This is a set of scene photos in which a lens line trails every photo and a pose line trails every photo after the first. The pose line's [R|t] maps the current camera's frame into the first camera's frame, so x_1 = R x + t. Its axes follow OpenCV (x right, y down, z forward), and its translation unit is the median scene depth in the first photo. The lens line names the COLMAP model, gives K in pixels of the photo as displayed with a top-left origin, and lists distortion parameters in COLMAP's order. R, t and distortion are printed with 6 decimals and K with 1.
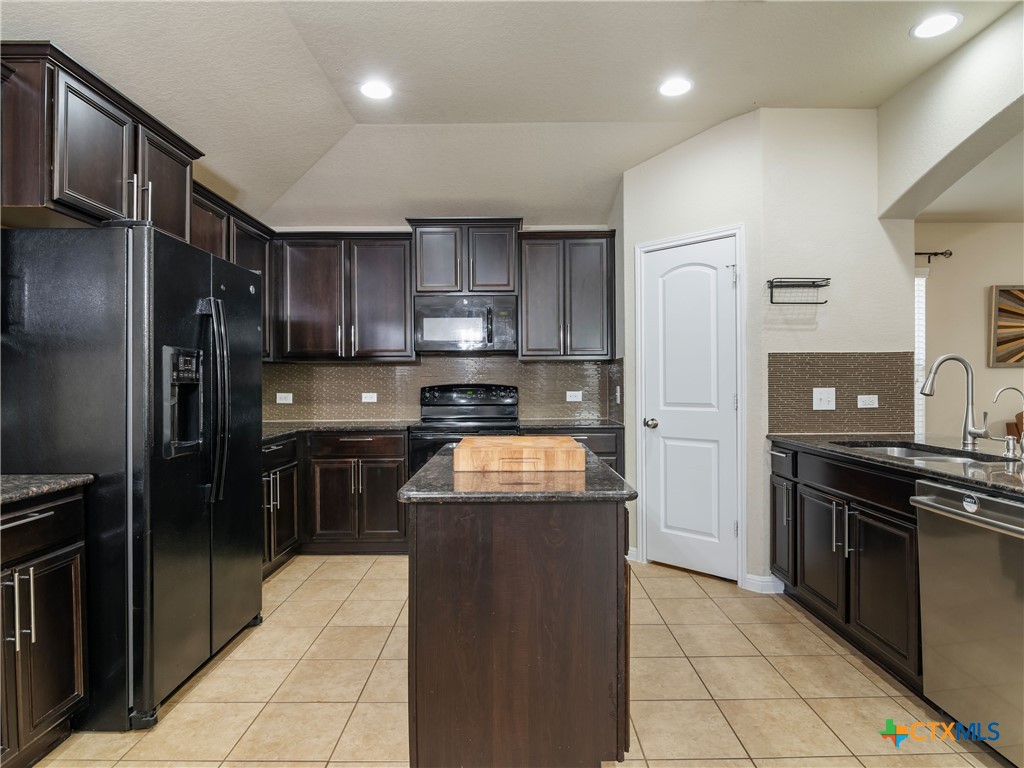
lens RADIAL K [[570.8, 0, 513.2], [0, 570.8, 387.7], [0, 0, 1]] dist [-0.009686, -0.001008]
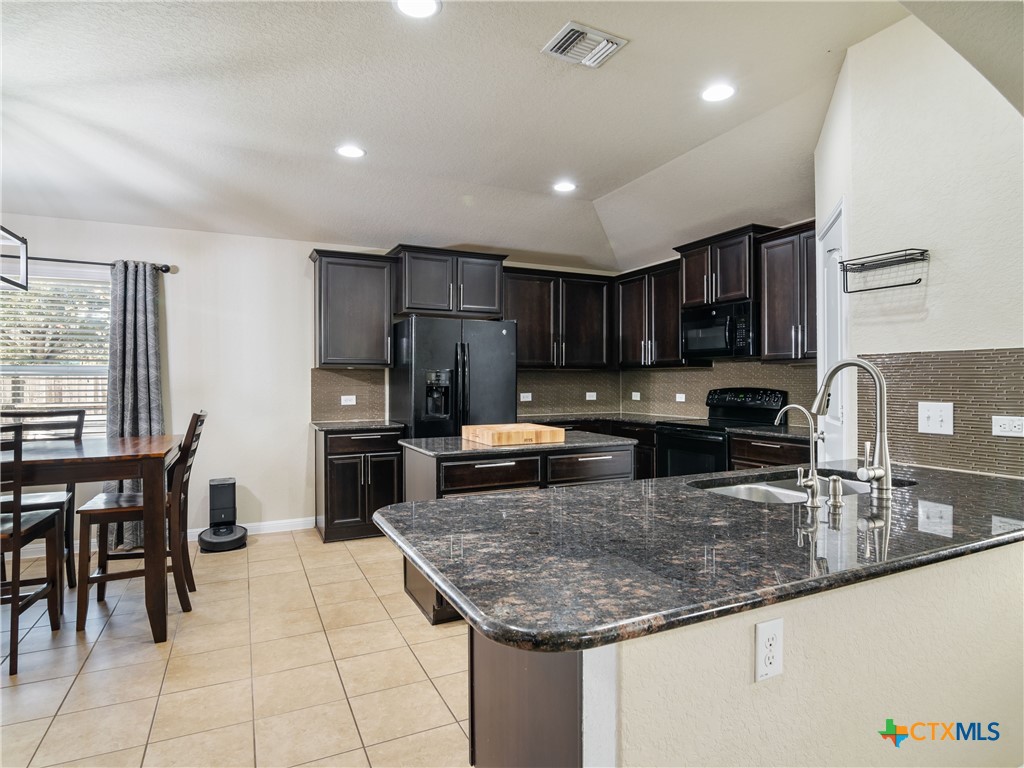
lens RADIAL K [[570.8, 0, 514.1], [0, 570.8, 384.3], [0, 0, 1]] dist [-0.009686, -0.001008]
pose [[0.432945, 0.010131, -0.901363, 0.947902], [-0.011067, 0.999921, 0.005923, -0.019828], [0.901352, 0.007411, 0.433023, 0.233441]]
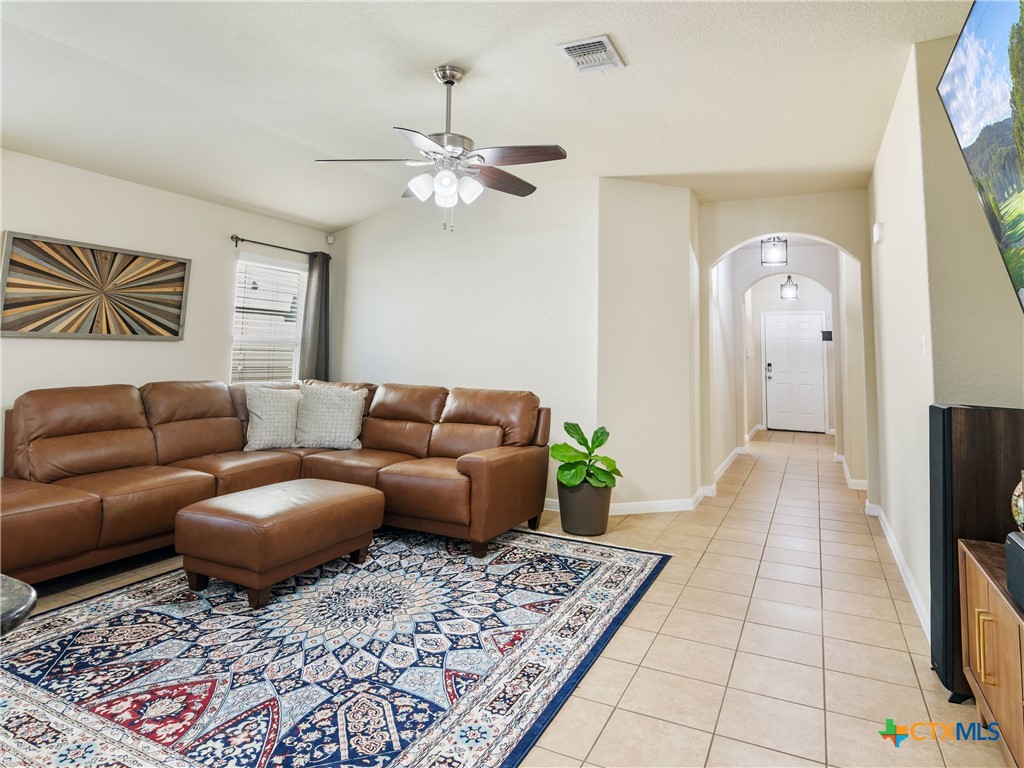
lens RADIAL K [[607.6, 0, 527.5], [0, 607.6, 286.7], [0, 0, 1]] dist [-0.011057, 0.001747]
pose [[0.418882, 0.116119, 0.900585, 0.582780], [-0.012295, 0.992424, -0.122242, -0.016846], [-0.907957, 0.040132, 0.417137, 0.026116]]
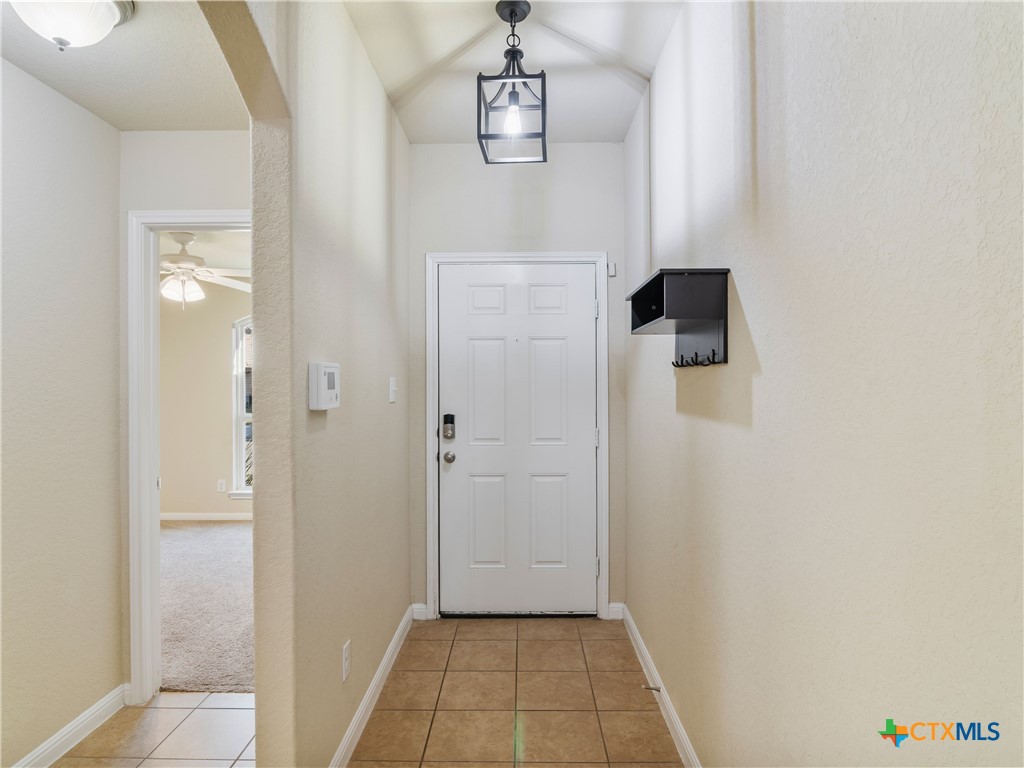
lens RADIAL K [[570.8, 0, 512.0], [0, 570.8, 382.7], [0, 0, 1]] dist [-0.009686, -0.001008]
pose [[0.012911, 0.005362, 0.999902, 3.411021], [0.017863, 0.999825, -0.005592, -0.079291], [-0.999757, 0.017933, 0.012813, 0.105557]]
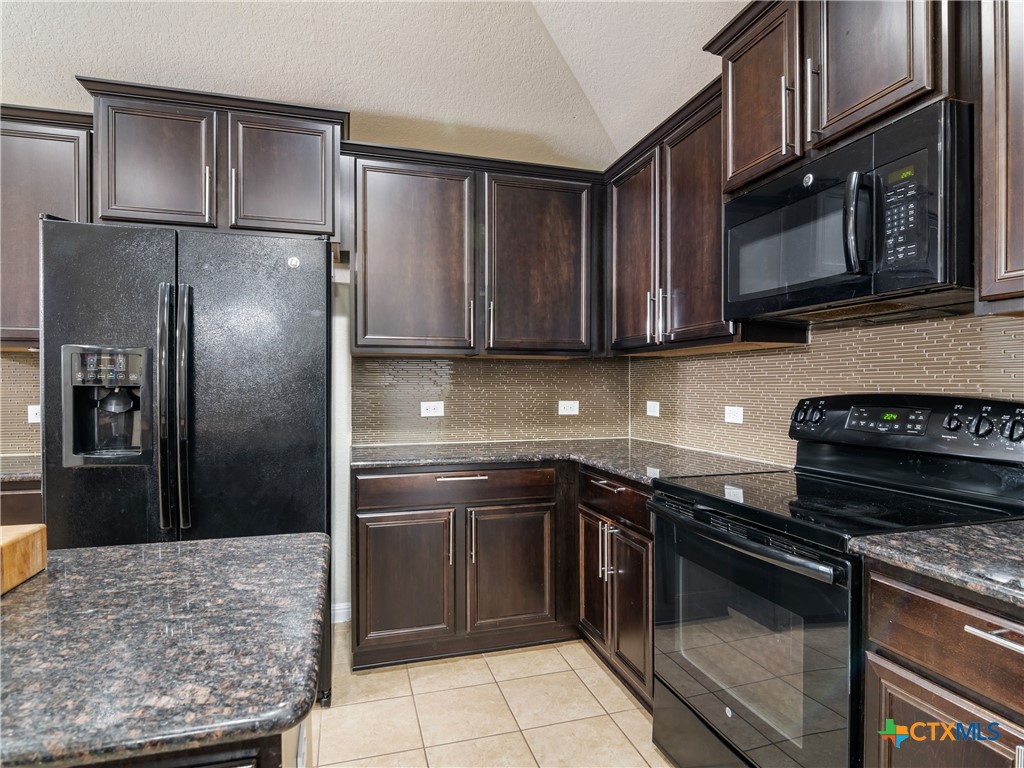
lens RADIAL K [[570.8, 0, 512.3], [0, 570.8, 390.9], [0, 0, 1]] dist [-0.009686, -0.001008]
pose [[0.283978, 0.015866, -0.958699, 0.295164], [-0.013846, 0.999827, 0.012445, -0.013320], [0.958731, 0.009740, 0.284149, 0.899707]]
